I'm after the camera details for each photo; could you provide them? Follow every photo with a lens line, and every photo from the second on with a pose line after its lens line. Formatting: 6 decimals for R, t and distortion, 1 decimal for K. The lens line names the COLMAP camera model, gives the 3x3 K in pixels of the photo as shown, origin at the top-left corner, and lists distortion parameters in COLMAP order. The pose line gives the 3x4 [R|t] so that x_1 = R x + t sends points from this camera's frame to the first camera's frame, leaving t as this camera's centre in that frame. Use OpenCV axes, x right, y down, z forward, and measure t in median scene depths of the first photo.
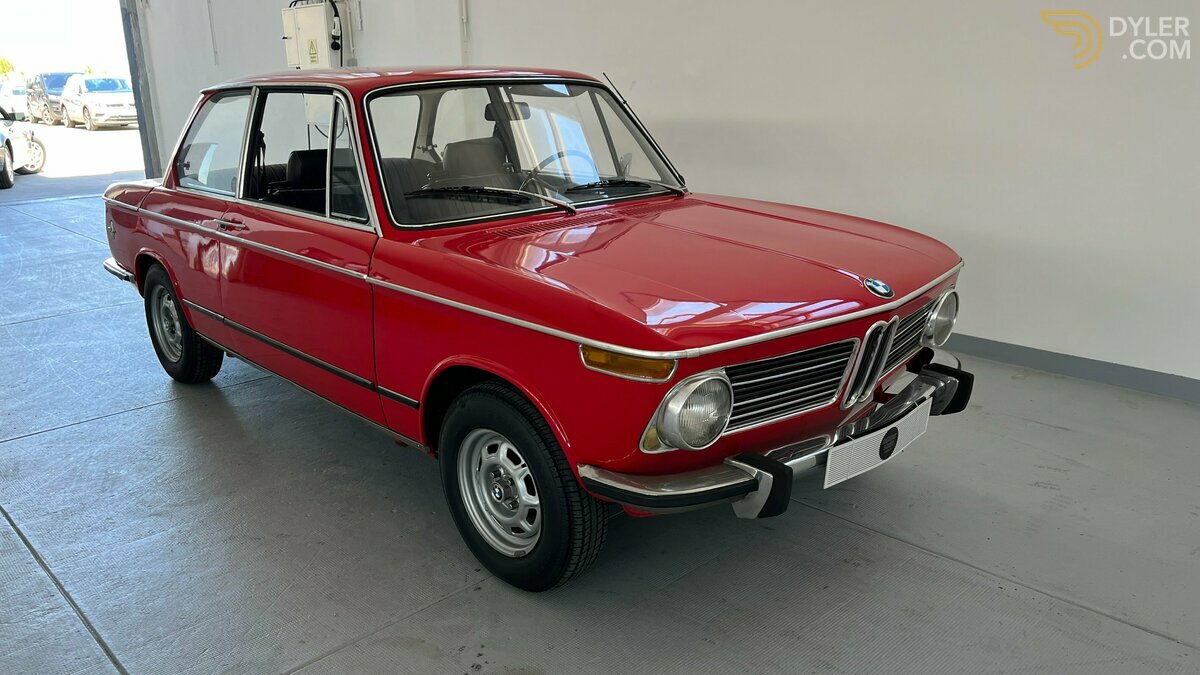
lens RADIAL K [[917.3, 0, 600.0], [0, 917.3, 337.5], [0, 0, 1]] dist [0.008309, -0.007770]
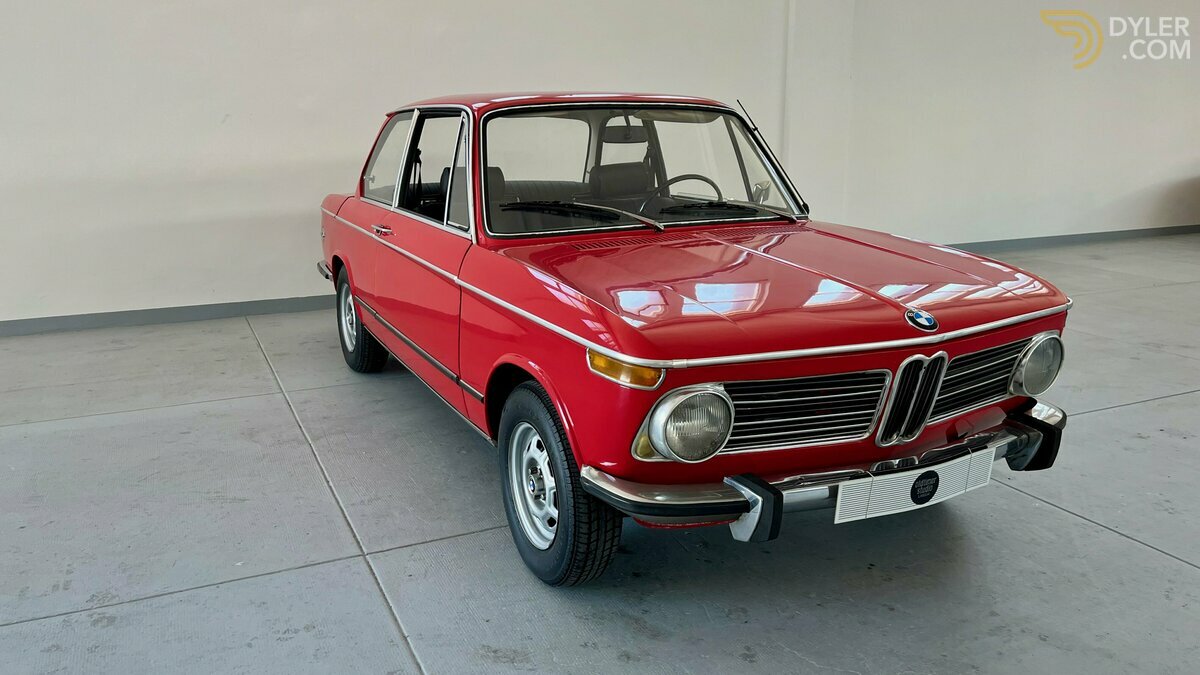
lens RADIAL K [[914.6, 0, 600.0], [0, 914.6, 337.5], [0, 0, 1]] dist [0.016684, -0.004114]
pose [[0.957336, 0.080978, -0.277400, 0.227394], [-0.091950, 0.995404, -0.026753, 0.017664], [0.273959, 0.051118, 0.960382, 0.005636]]
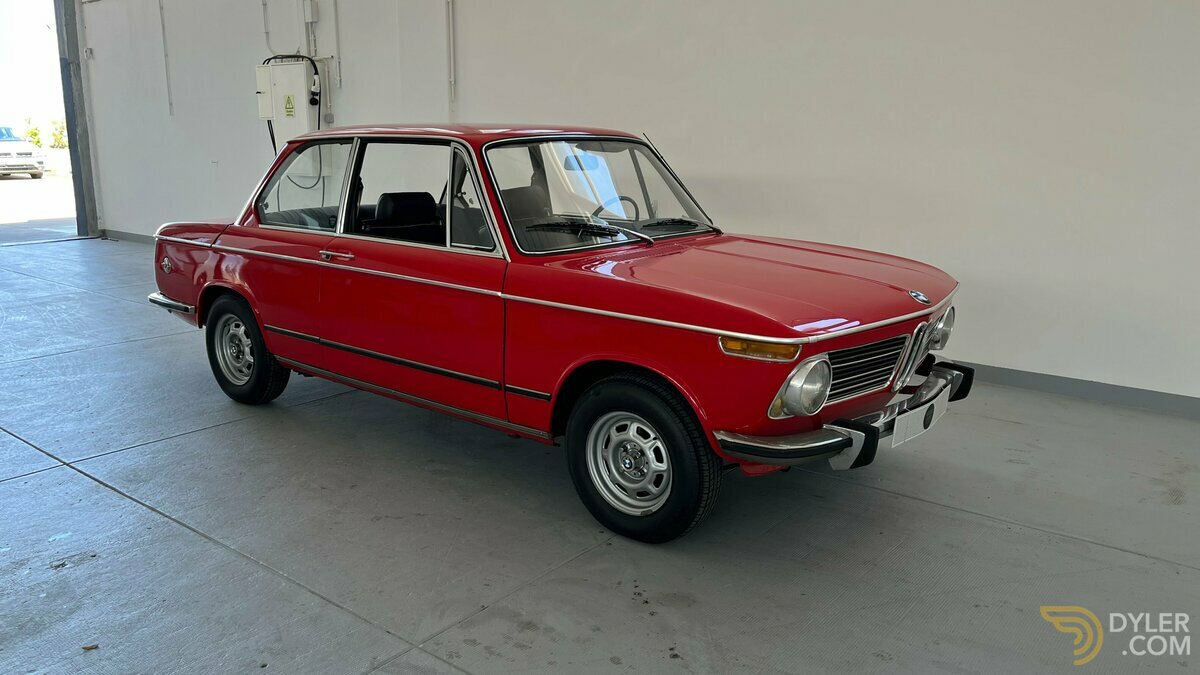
lens RADIAL K [[914.6, 0, 600.0], [0, 914.6, 337.5], [0, 0, 1]] dist [0.016684, -0.004114]
pose [[0.991738, -0.006272, 0.128123, -0.293945], [0.014128, 0.998068, -0.060498, 0.070208], [-0.127496, 0.061809, 0.989911, -0.222608]]
